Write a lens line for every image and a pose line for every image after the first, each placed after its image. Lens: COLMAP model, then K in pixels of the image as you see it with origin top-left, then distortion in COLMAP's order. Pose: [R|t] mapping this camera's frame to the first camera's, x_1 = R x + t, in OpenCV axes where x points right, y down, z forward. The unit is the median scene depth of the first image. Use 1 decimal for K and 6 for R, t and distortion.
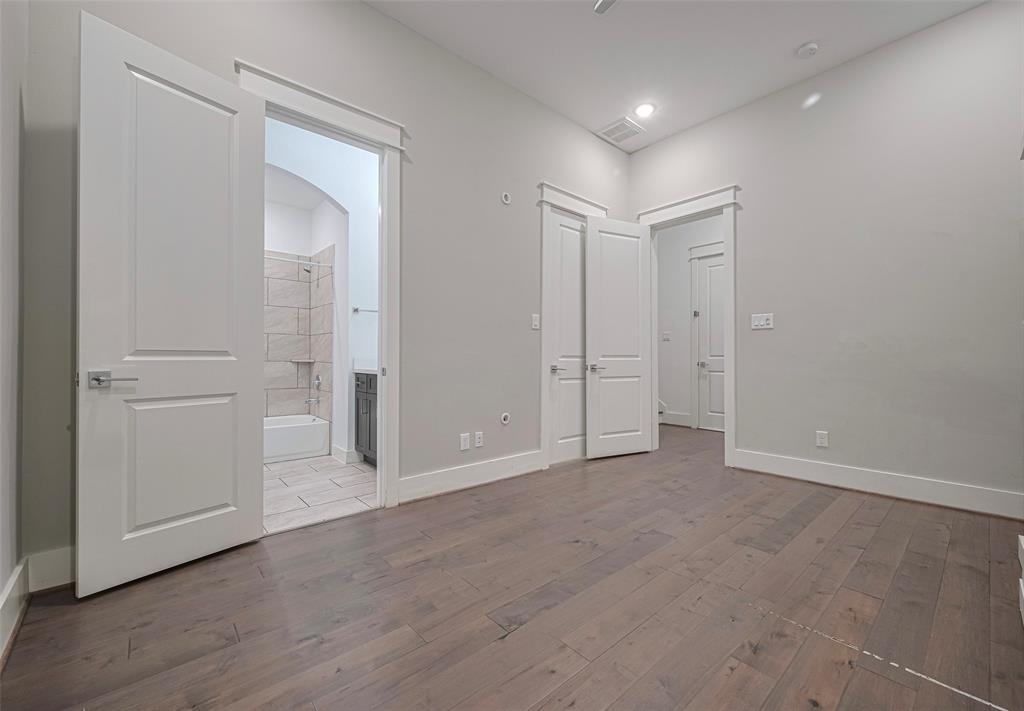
lens RADIAL K [[421.5, 0, 515.0], [0, 421.5, 355.1], [0, 0, 1]] dist [0.001028, 0.000035]
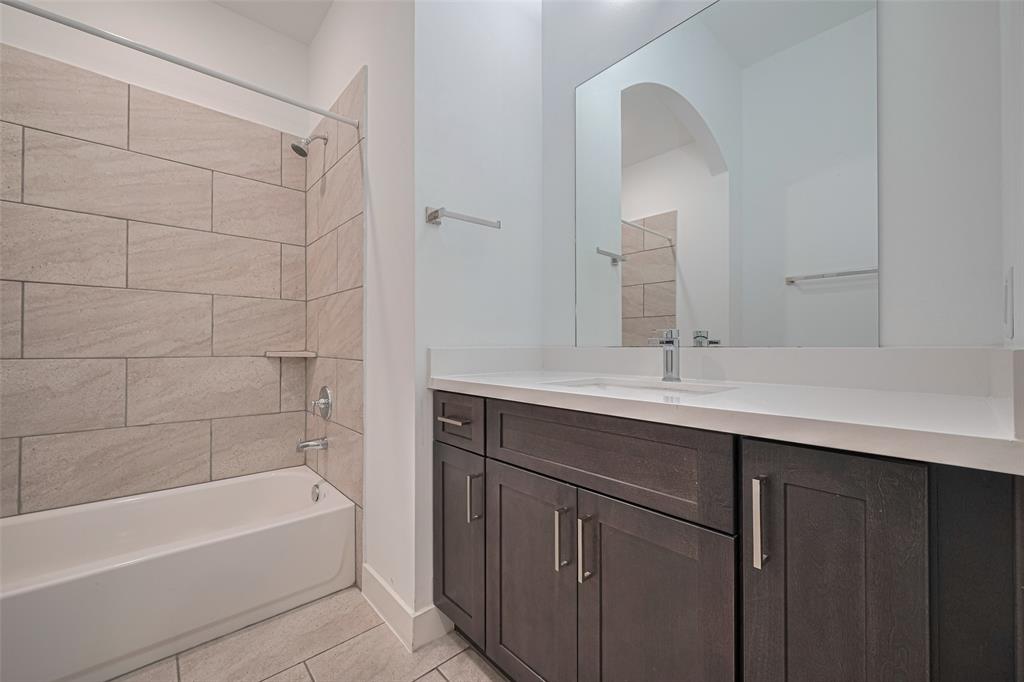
lens RADIAL K [[419.9, 0, 510.3], [0, 419.9, 341.8], [0, 0, 1]] dist [-0.002159, -0.000489]
pose [[0.999981, -0.005728, 0.002223, -0.270612], [0.005737, 0.999976, -0.003894, 0.002507], [-0.002201, 0.003906, 0.999990, 0.553208]]
